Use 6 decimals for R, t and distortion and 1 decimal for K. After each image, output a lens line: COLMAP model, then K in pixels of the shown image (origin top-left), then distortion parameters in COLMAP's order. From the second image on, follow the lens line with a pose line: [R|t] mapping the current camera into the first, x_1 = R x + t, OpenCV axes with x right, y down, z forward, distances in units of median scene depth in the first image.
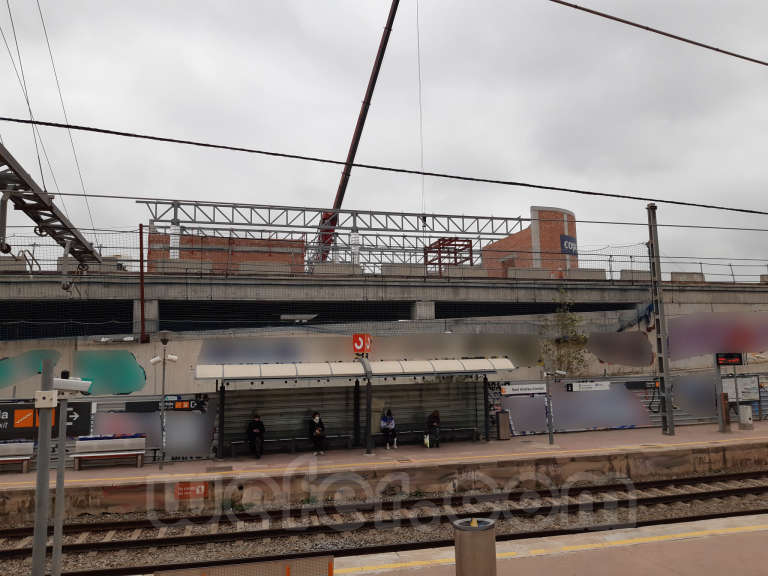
lens RADIAL K [[595.0, 0, 383.3], [0, 595.0, 280.1], [0, 0, 1]] dist [0.077195, -0.127706]
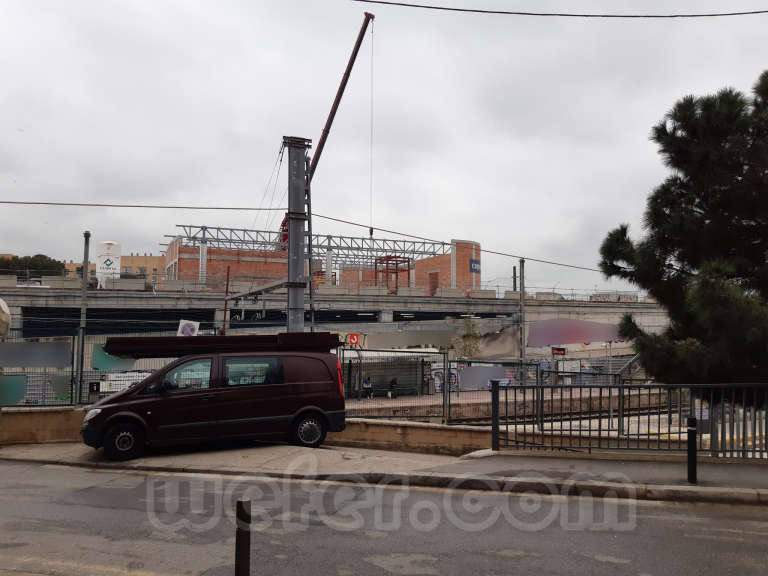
lens RADIAL K [[595.0, 0, 383.3], [0, 595.0, 280.1], [0, 0, 1]] dist [0.077195, -0.127706]
pose [[0.988648, 0.038183, 0.145321, -0.176027], [-0.046425, 0.997474, 0.053754, -0.133221], [-0.142901, -0.059891, 0.987923, -0.588187]]
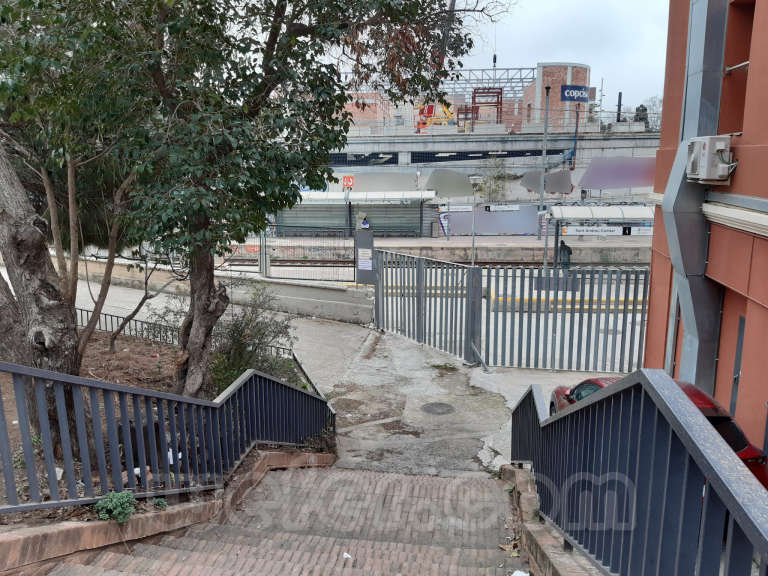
lens RADIAL K [[595.0, 0, 383.3], [0, 595.0, 280.1], [0, 0, 1]] dist [0.077195, -0.127706]
pose [[0.936875, 0.077242, -0.341026, 0.579048], [0.037362, 0.947598, 0.317272, -0.146531], [0.347663, -0.309986, 0.884895, -0.531272]]
